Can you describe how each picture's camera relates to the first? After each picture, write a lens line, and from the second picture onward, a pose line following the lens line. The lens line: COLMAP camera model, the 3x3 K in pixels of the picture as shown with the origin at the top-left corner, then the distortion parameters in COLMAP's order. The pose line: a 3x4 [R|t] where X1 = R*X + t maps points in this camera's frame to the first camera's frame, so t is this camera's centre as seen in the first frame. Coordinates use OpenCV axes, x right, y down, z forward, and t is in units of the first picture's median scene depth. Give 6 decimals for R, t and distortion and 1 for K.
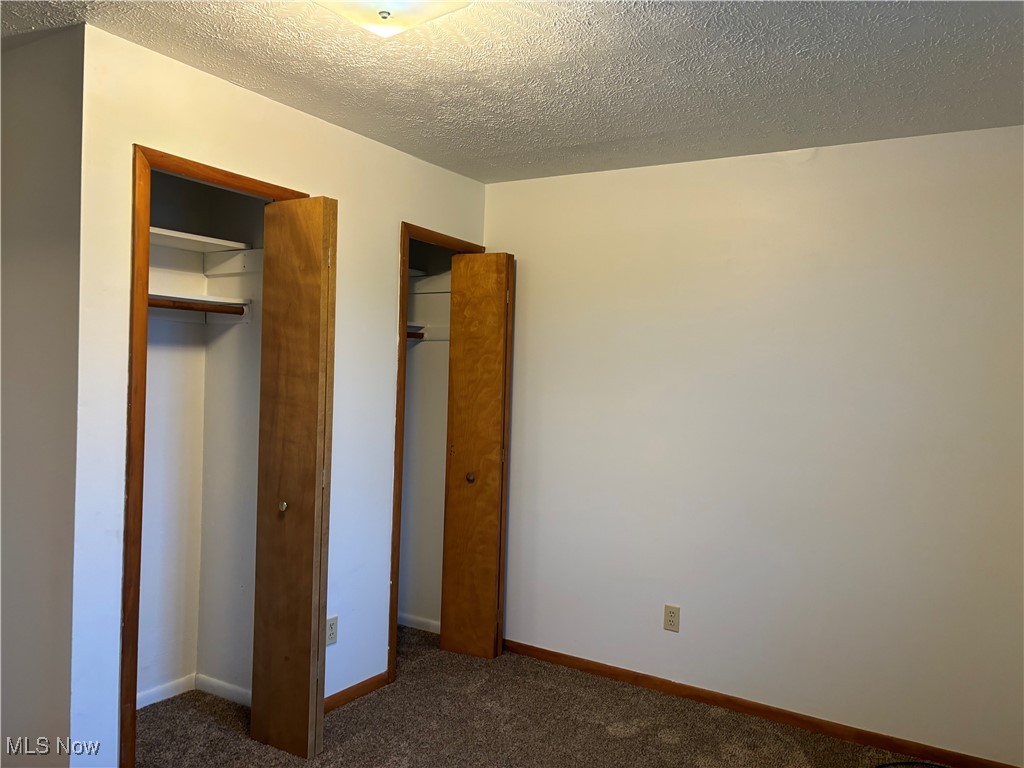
lens RADIAL K [[778.4, 0, 512.0], [0, 778.4, 384.0], [0, 0, 1]] dist [-0.000103, -0.001049]
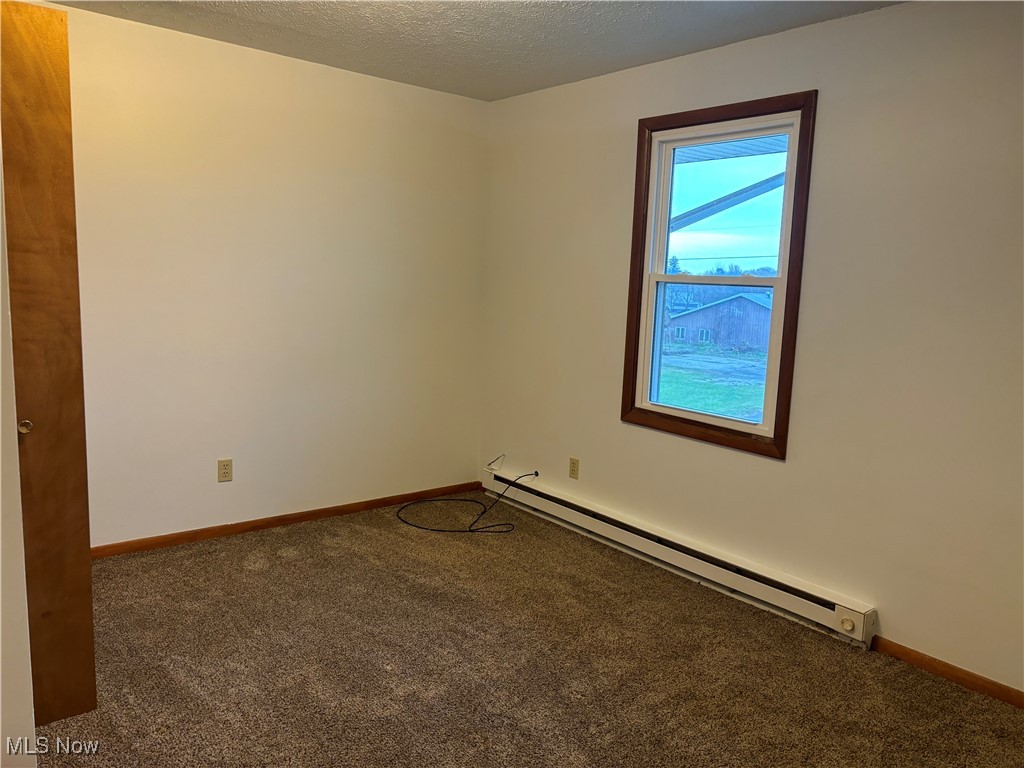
lens RADIAL K [[778.4, 0, 512.0], [0, 778.4, 384.0], [0, 0, 1]] dist [-0.000103, -0.001049]
pose [[0.354275, -0.159357, 0.921463, -0.742715], [0.001561, 0.985473, 0.169827, -0.010283], [-0.935140, -0.058728, 0.349377, 0.266659]]
